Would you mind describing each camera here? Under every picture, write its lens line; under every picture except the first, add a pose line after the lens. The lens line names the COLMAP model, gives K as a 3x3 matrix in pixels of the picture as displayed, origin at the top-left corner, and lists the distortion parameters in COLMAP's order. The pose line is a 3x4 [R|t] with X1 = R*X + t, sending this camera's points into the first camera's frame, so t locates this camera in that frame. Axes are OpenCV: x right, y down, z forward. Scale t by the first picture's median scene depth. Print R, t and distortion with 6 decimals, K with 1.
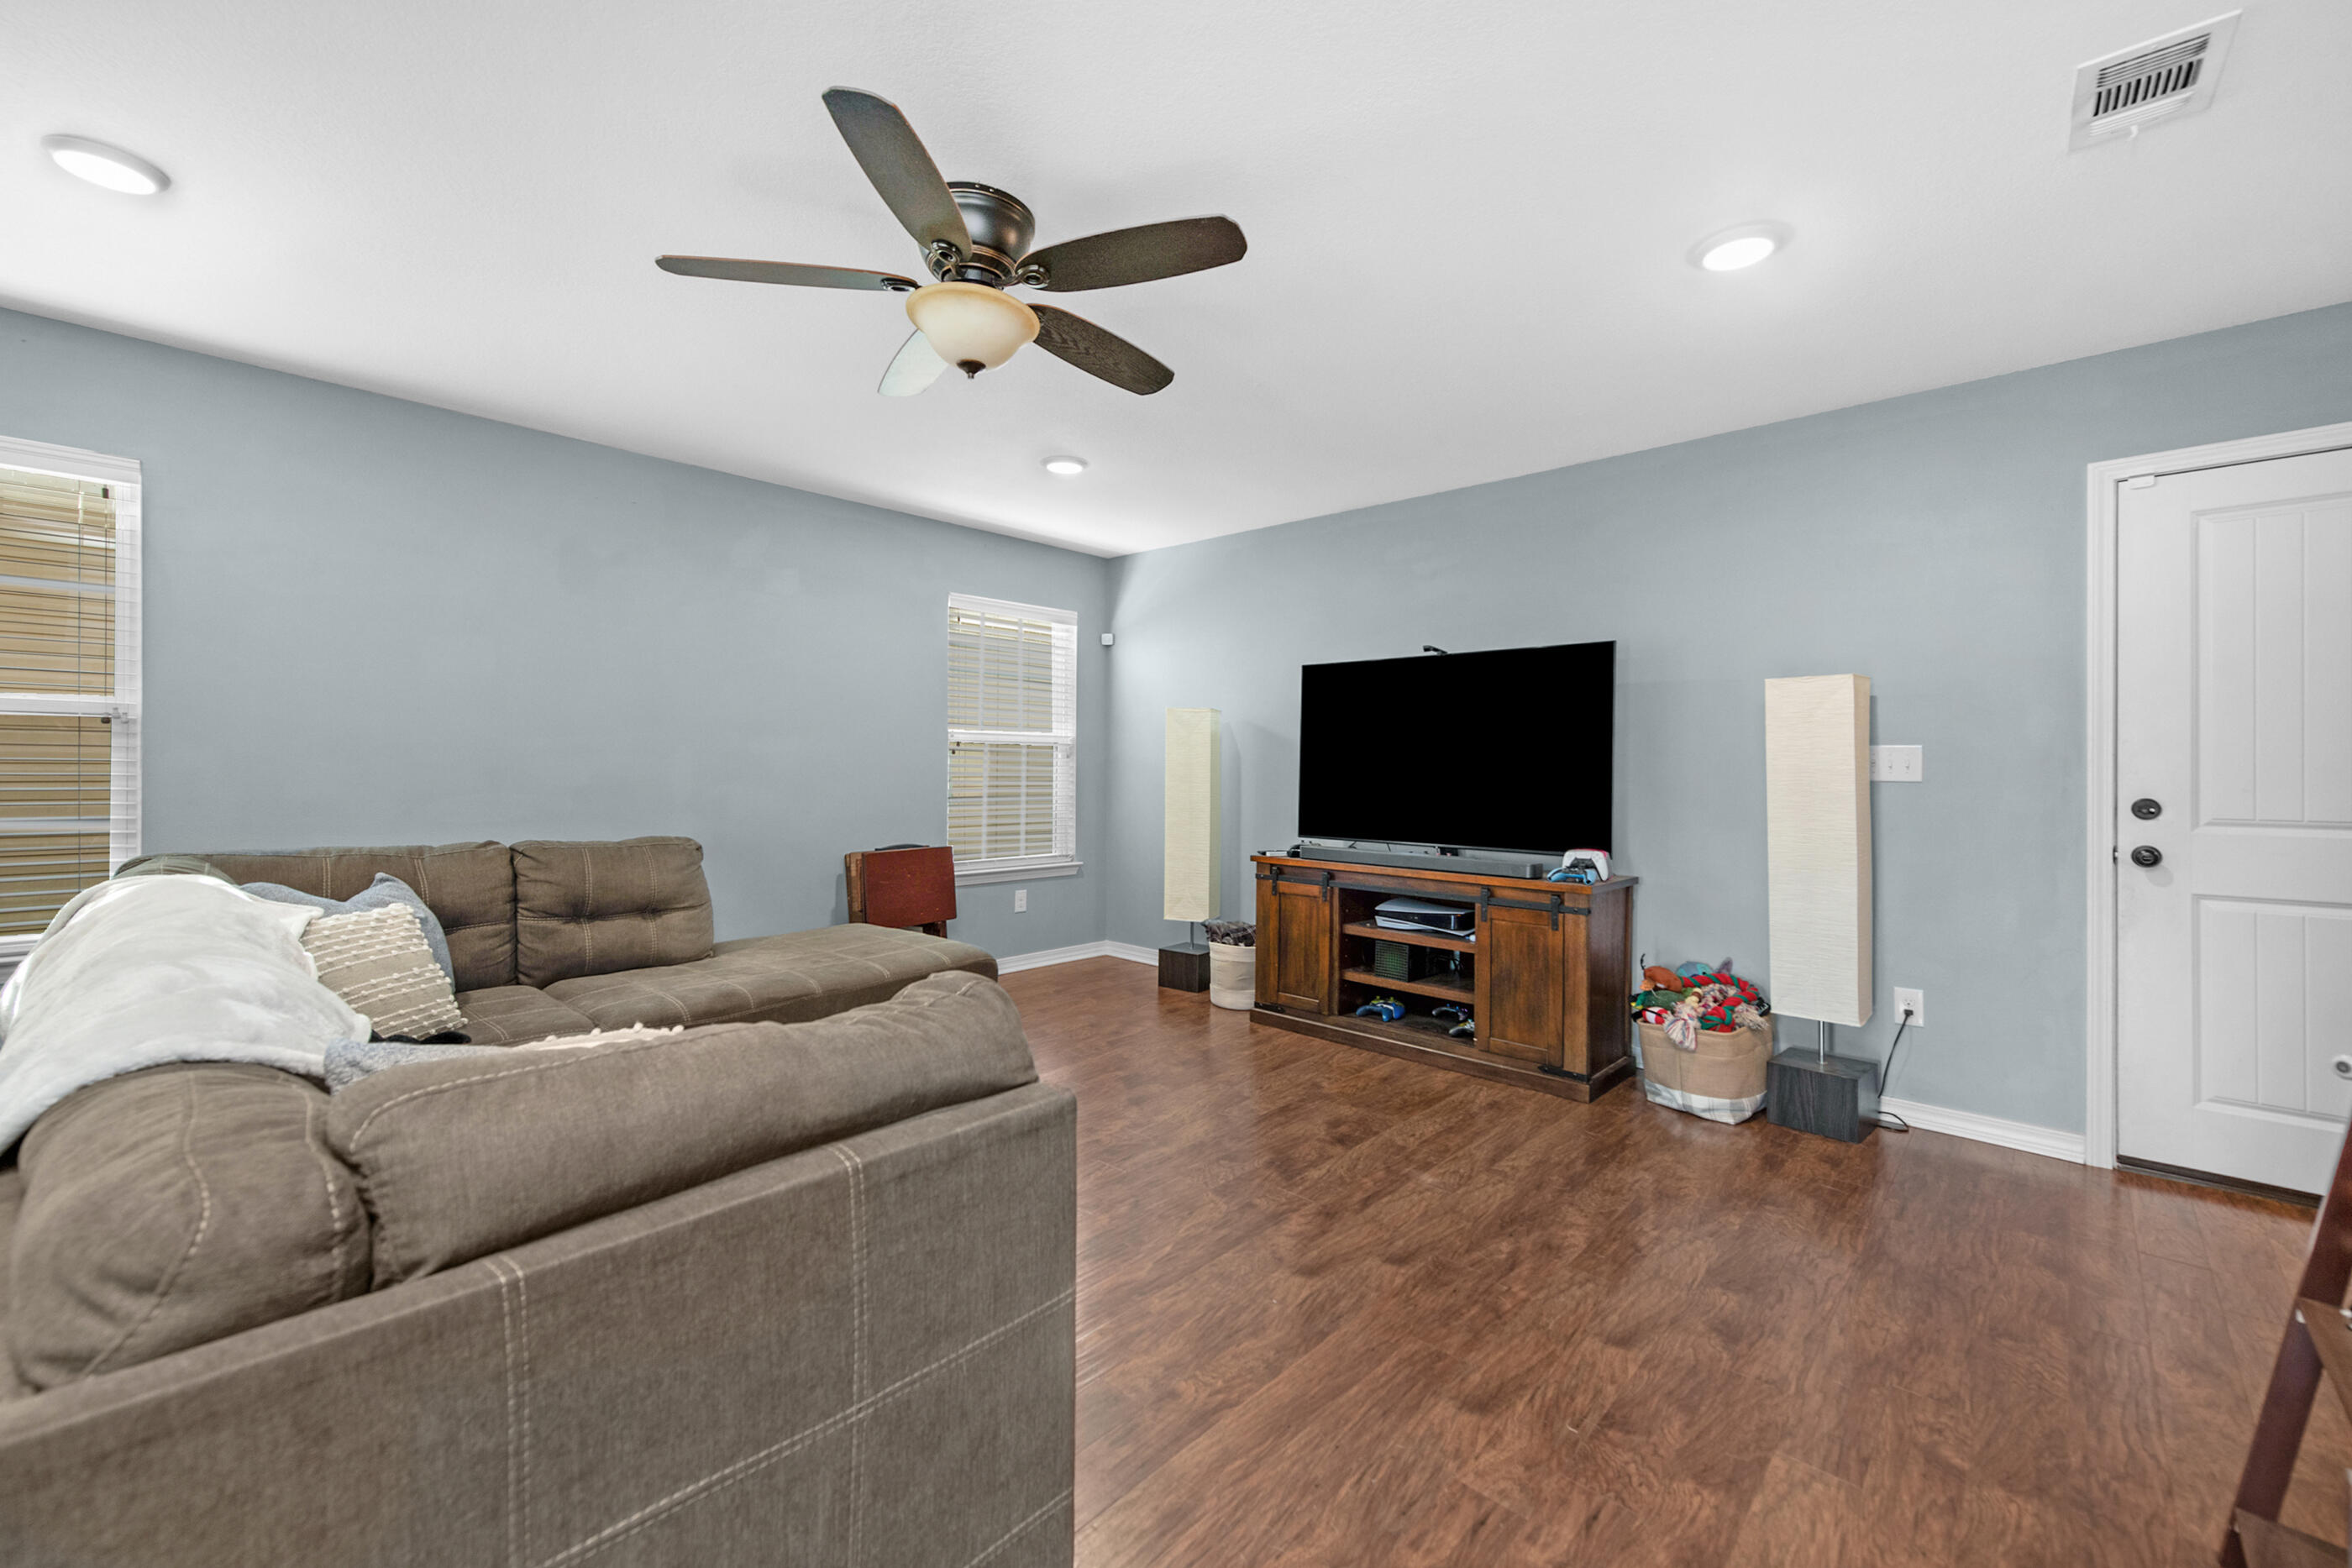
lens RADIAL K [[946.5, 0, 1177.7], [0, 946.5, 762.3], [0, 0, 1]] dist [0.004051, -0.000774]
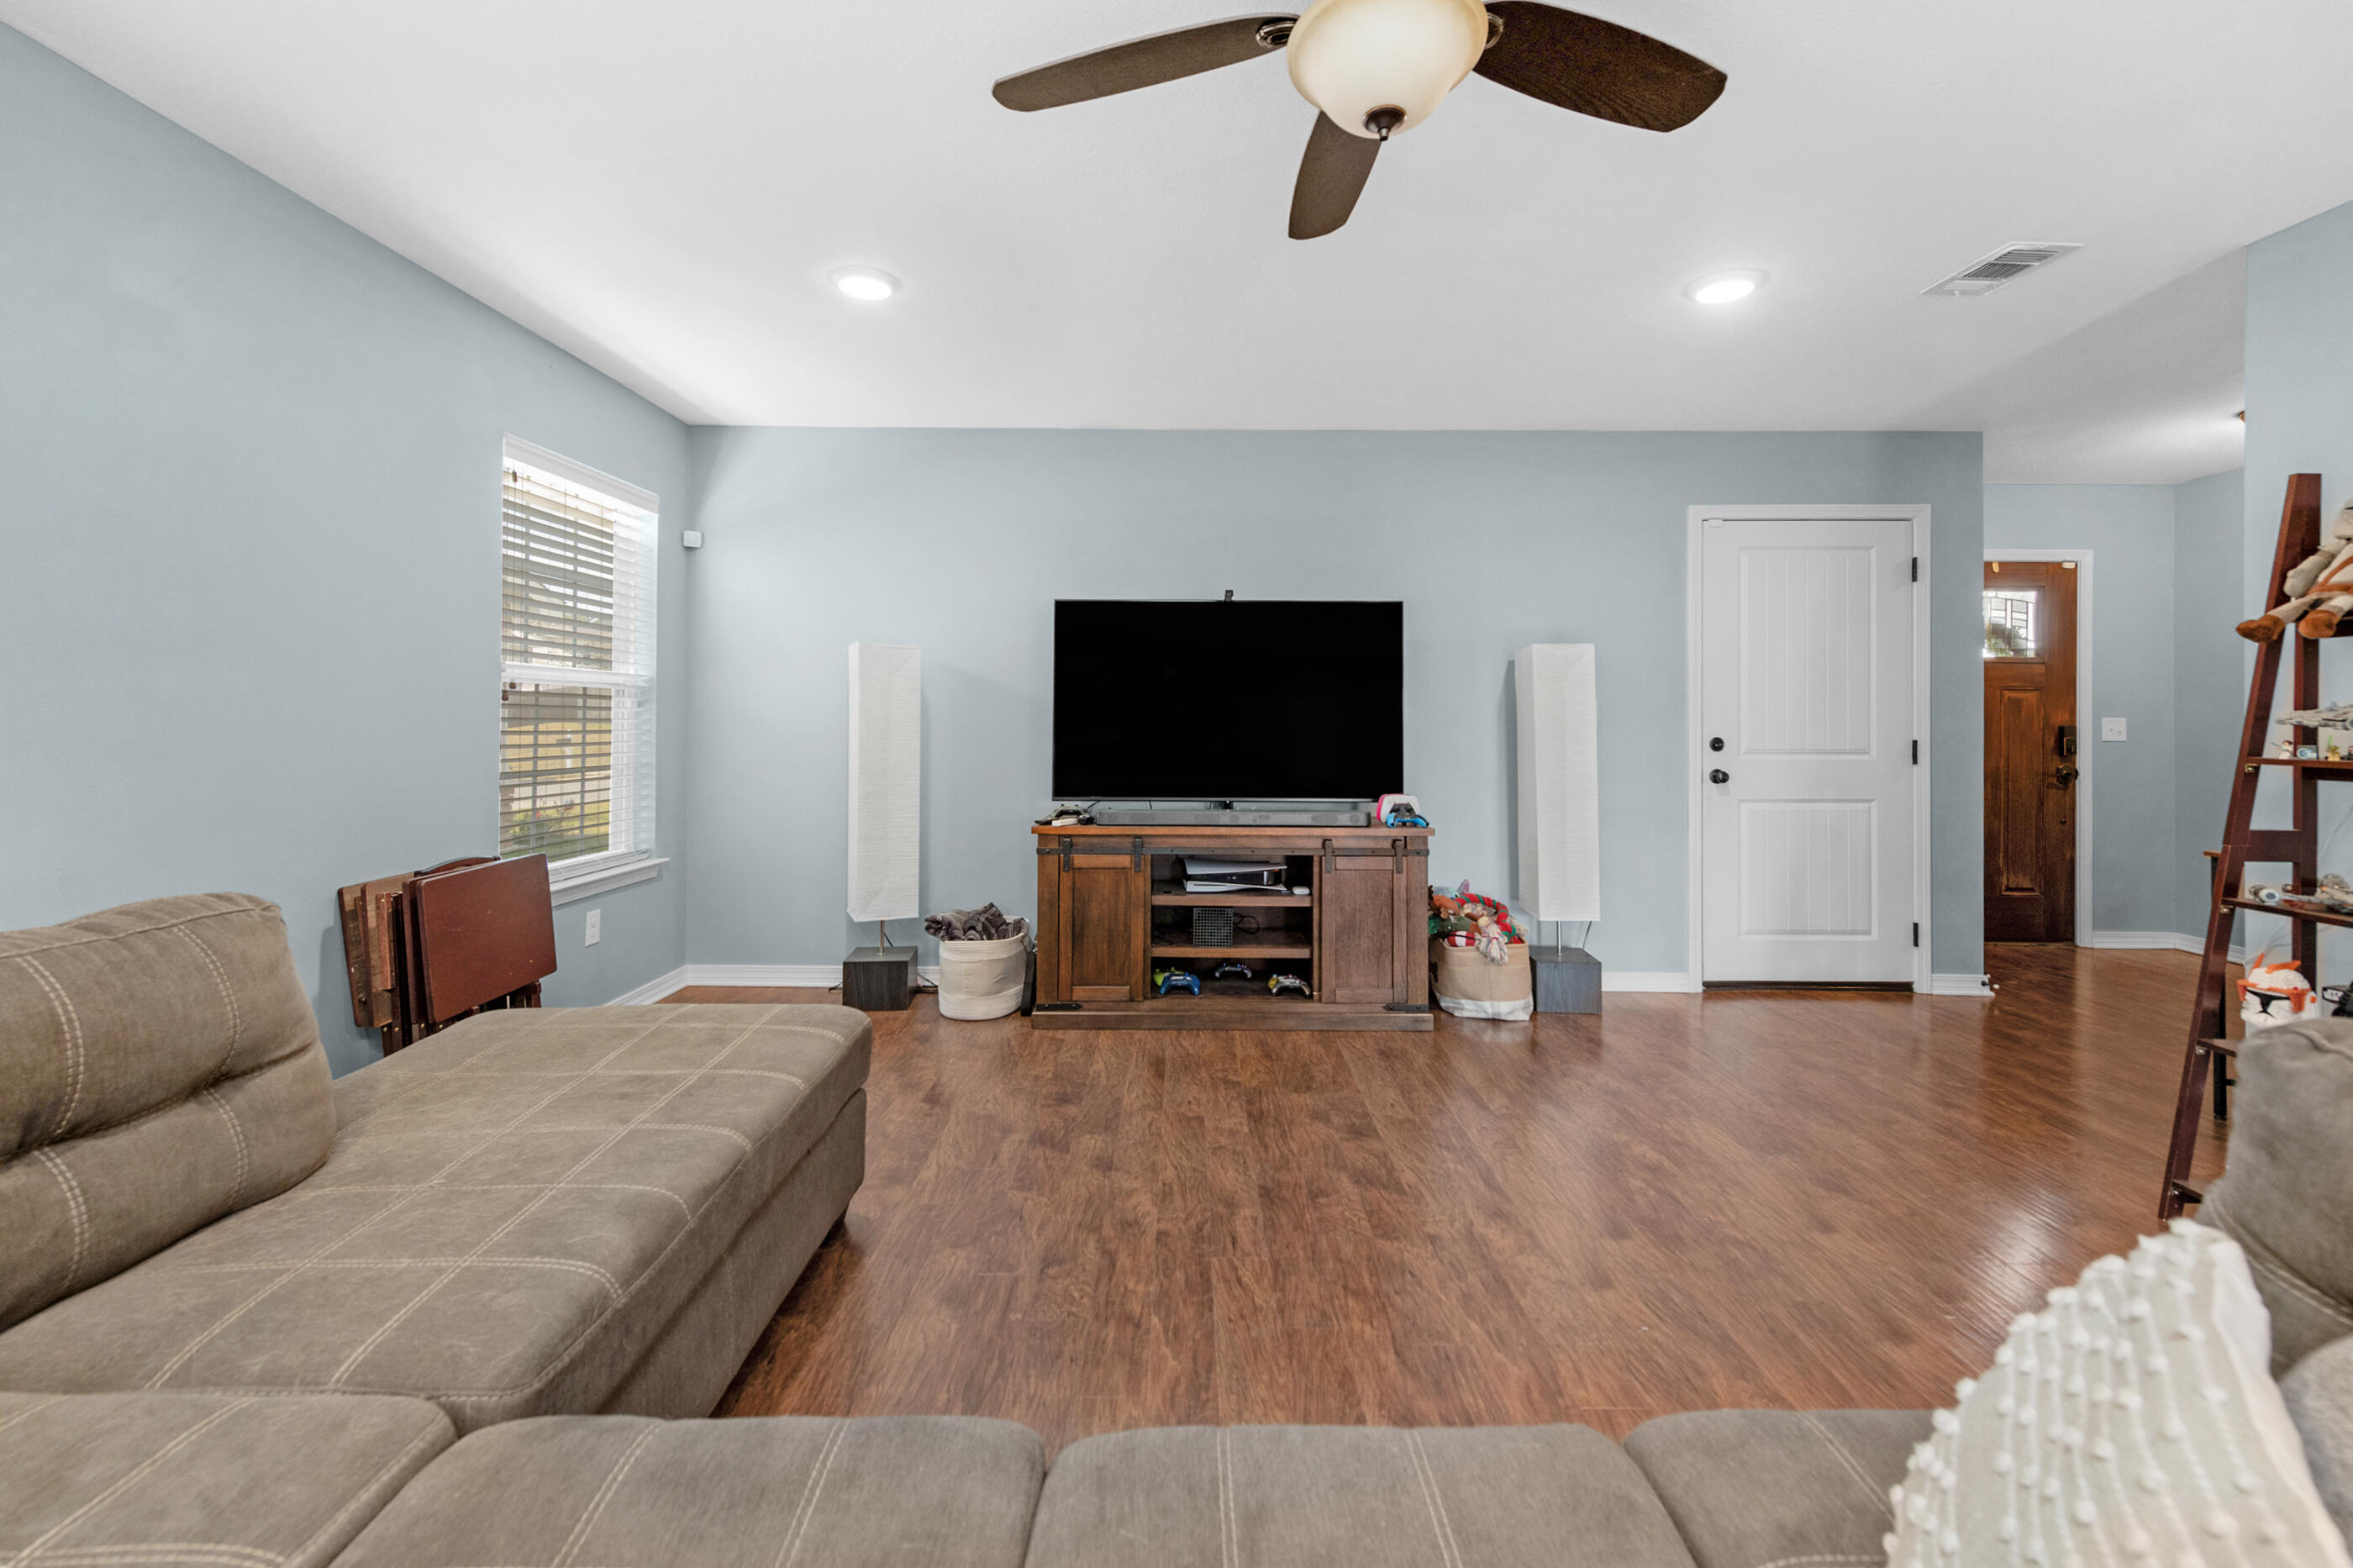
lens RADIAL K [[947.0, 0, 1169.6], [0, 947.0, 721.6], [0, 0, 1]] dist [0.004051, -0.000774]
pose [[0.735778, -0.007535, 0.677181, -0.419838], [0.000088, 0.999939, 0.011030, -0.002211], [-0.677223, -0.008056, 0.735734, 0.339085]]
